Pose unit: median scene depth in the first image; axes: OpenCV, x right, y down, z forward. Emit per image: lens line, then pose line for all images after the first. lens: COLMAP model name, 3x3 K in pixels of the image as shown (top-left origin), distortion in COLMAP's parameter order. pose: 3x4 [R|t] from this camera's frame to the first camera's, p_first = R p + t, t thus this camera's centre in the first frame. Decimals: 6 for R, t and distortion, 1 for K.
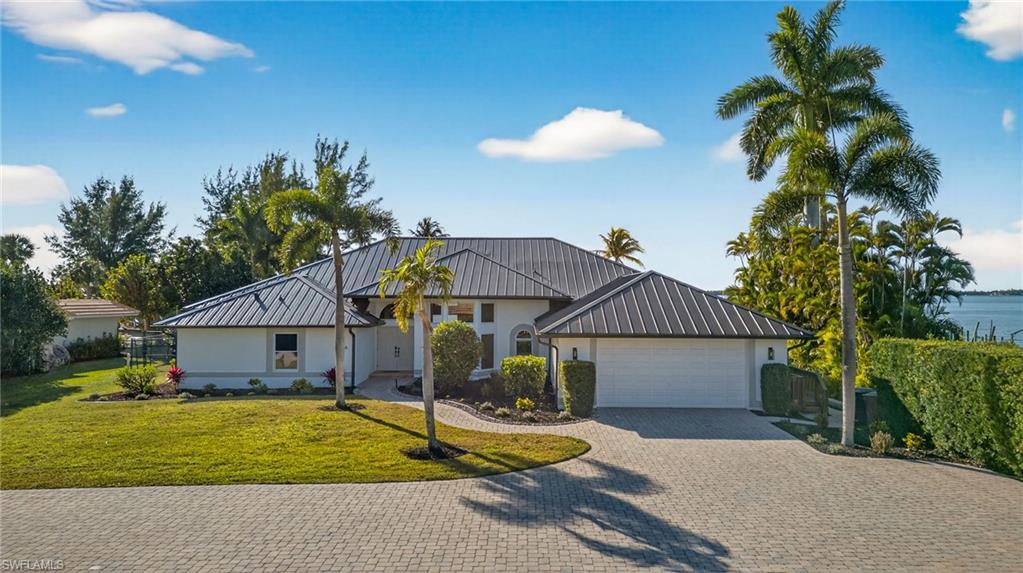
lens RADIAL K [[709.6, 0, 511.5], [0, 709.6, 286.5], [0, 0, 1]] dist [0.066269, -0.048237]
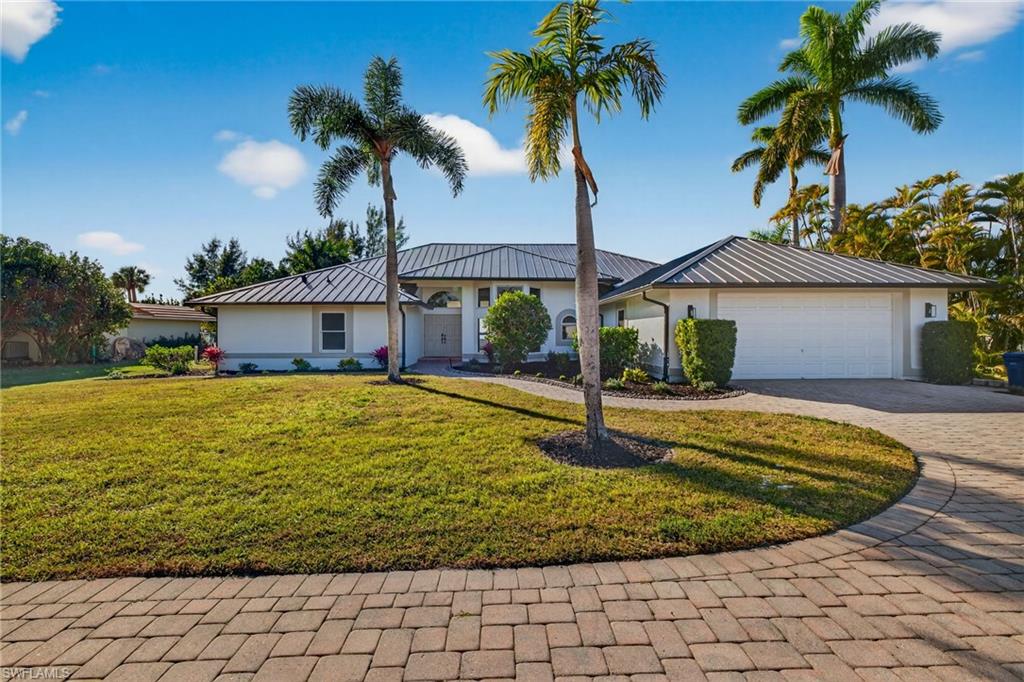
lens RADIAL K [[425.8, 0, 507.4], [0, 425.8, 337.3], [0, 0, 1]] dist [0.005962, -0.000303]
pose [[0.999000, -0.004384, 0.044486, -0.108438], [0.003594, 0.999835, 0.017831, 0.090091], [-0.044557, -0.017653, 0.998851, 0.420358]]
